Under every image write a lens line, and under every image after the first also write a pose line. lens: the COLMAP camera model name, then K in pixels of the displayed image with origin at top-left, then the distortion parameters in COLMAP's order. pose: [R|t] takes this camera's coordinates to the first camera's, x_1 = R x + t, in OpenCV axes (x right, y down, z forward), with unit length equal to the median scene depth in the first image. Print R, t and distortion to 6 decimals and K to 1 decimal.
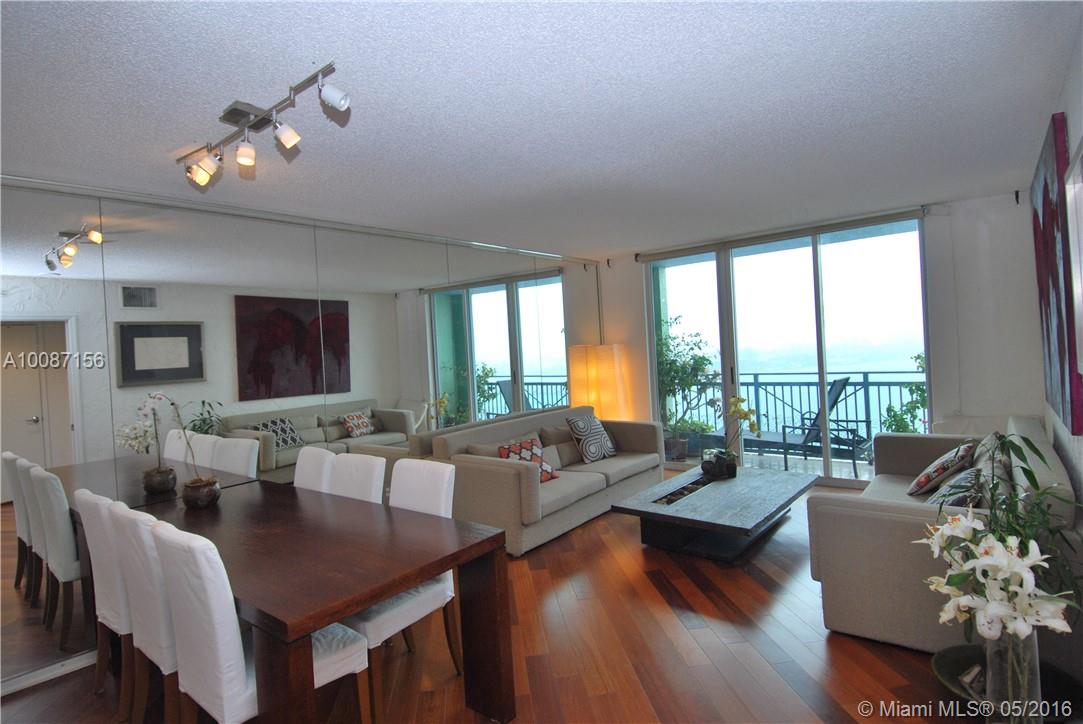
lens RADIAL K [[568.3, 0, 541.1], [0, 568.3, 352.7], [0, 0, 1]] dist [-0.000293, -0.018182]
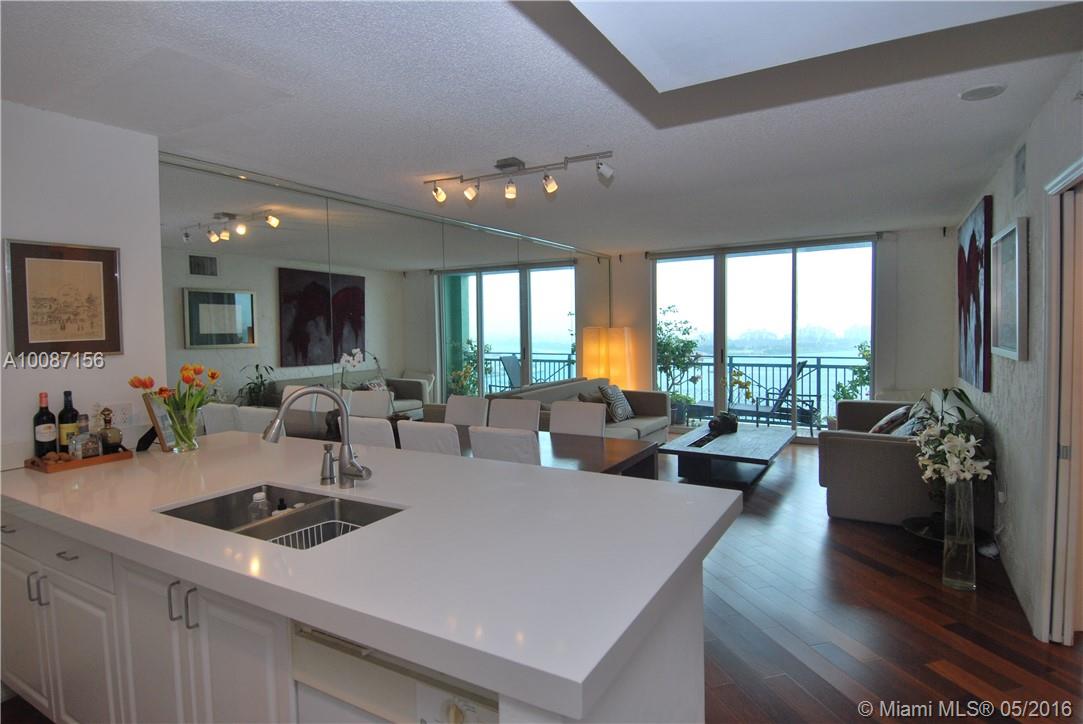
lens RADIAL K [[591.1, 0, 541.6], [0, 591.1, 359.2], [0, 0, 1]] dist [-0.002301, -0.000379]
pose [[0.987506, 0.030571, 0.154590, -0.236372], [-0.036744, 0.998631, 0.037236, 0.012413], [-0.153240, -0.042451, 0.987277, -0.201310]]
